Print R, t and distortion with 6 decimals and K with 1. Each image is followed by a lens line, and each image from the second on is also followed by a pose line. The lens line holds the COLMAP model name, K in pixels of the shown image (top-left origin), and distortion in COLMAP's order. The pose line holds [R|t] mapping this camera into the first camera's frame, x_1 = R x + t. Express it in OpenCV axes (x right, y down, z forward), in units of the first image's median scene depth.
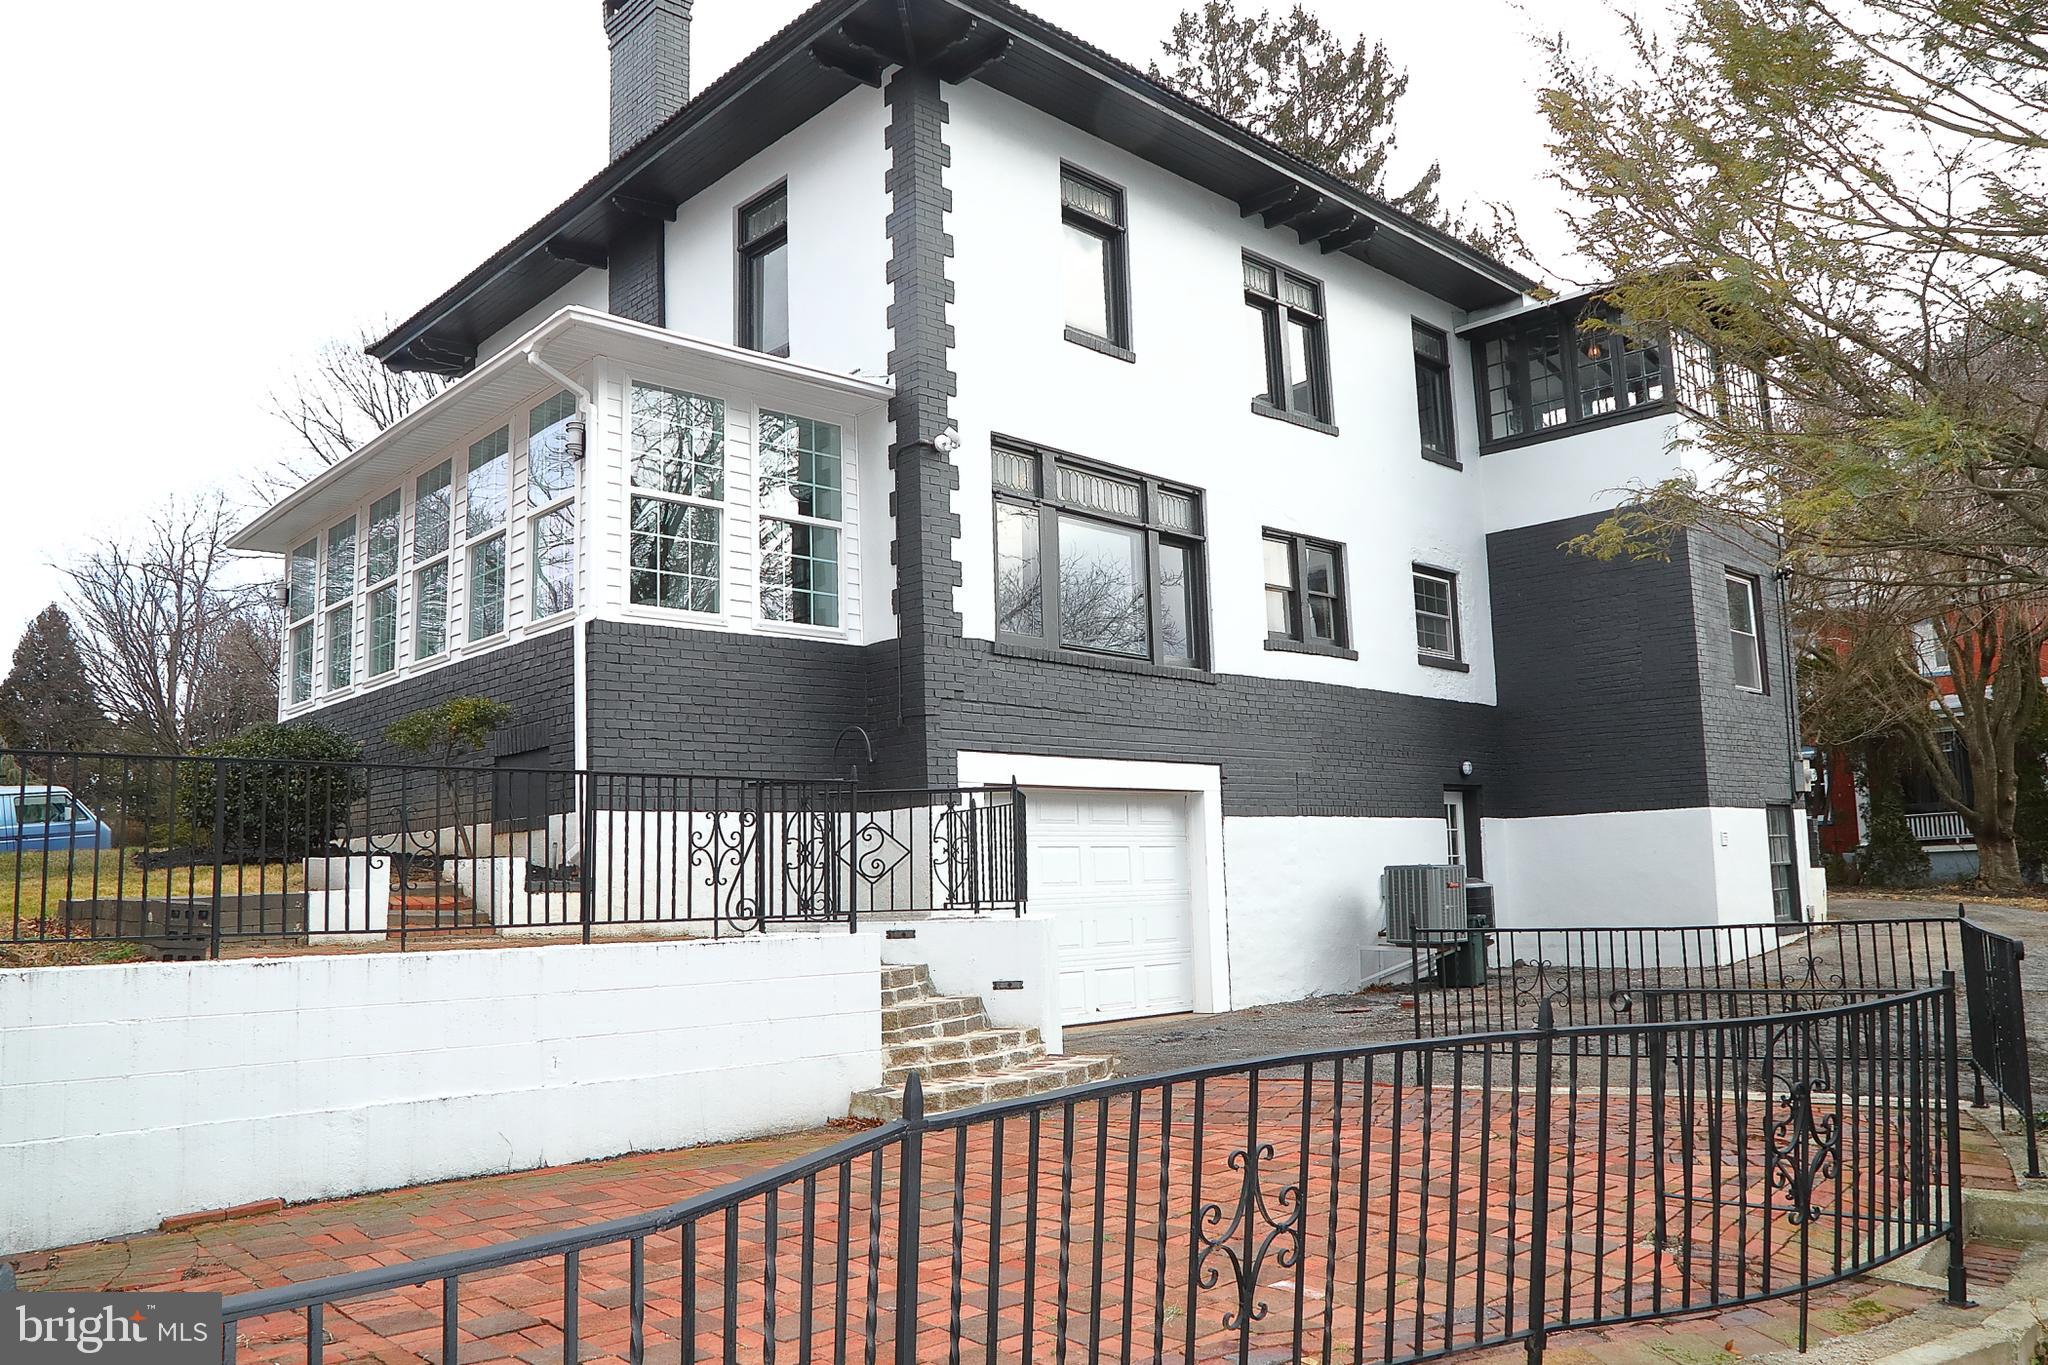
lens RADIAL K [[1419.8, 0, 1024.0], [0, 1419.8, 682.5], [0, 0, 1]] dist [-0.128179, 0.073782]
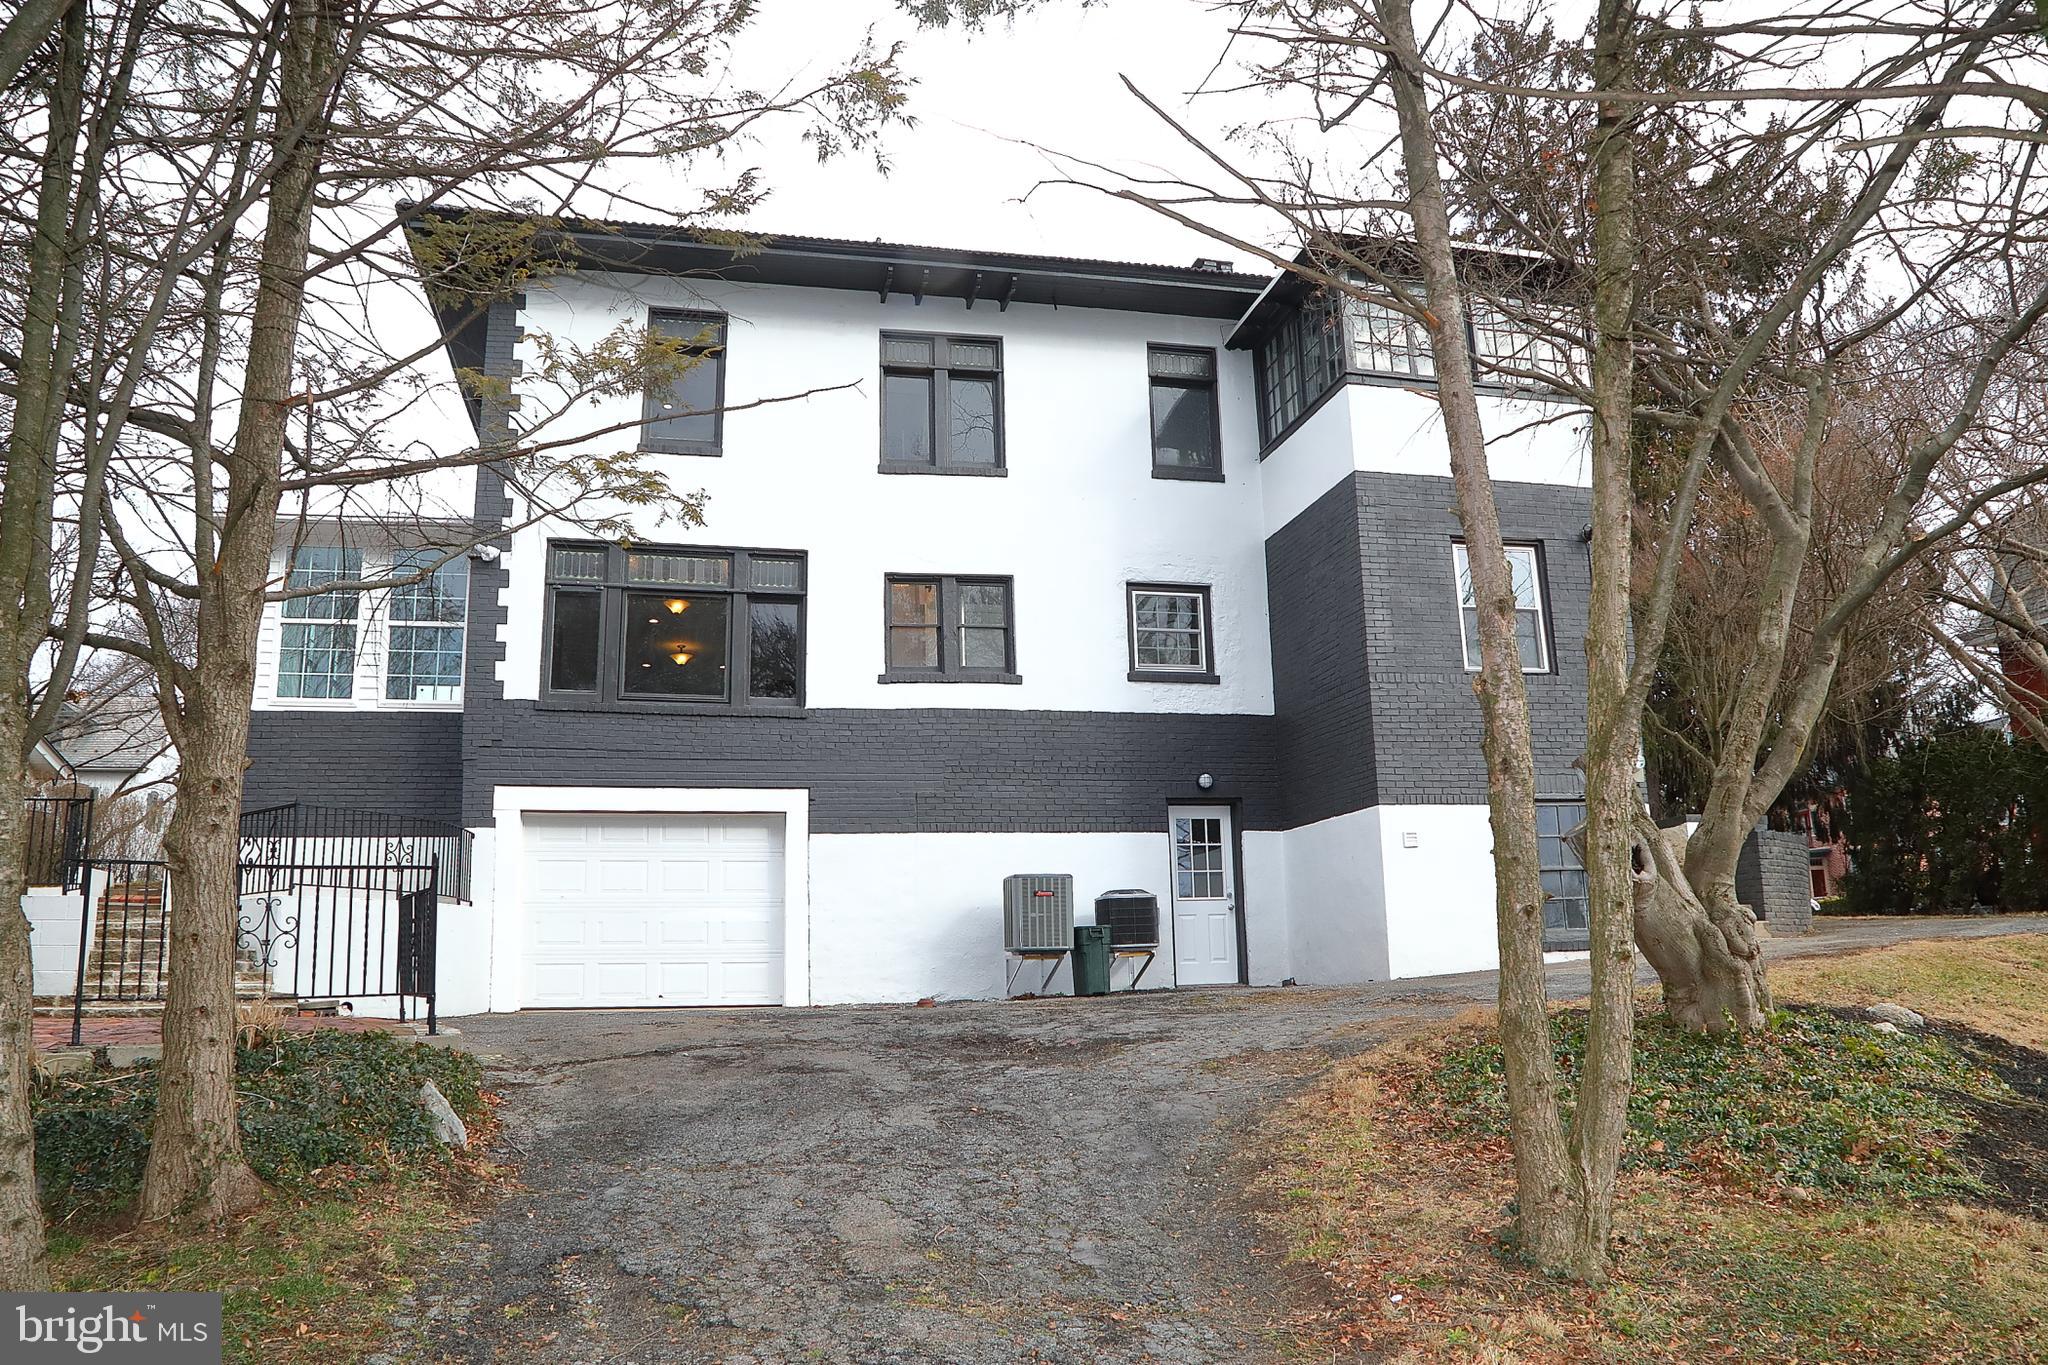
lens RADIAL K [[1419.8, 0, 1024.0], [0, 1419.8, 682.5], [0, 0, 1]] dist [-0.128179, 0.073782]
pose [[0.877903, -0.103008, -0.467627, 0.779680], [0.073221, 0.993981, -0.081490, 0.074014], [0.473207, 0.037300, 0.880161, 0.071664]]
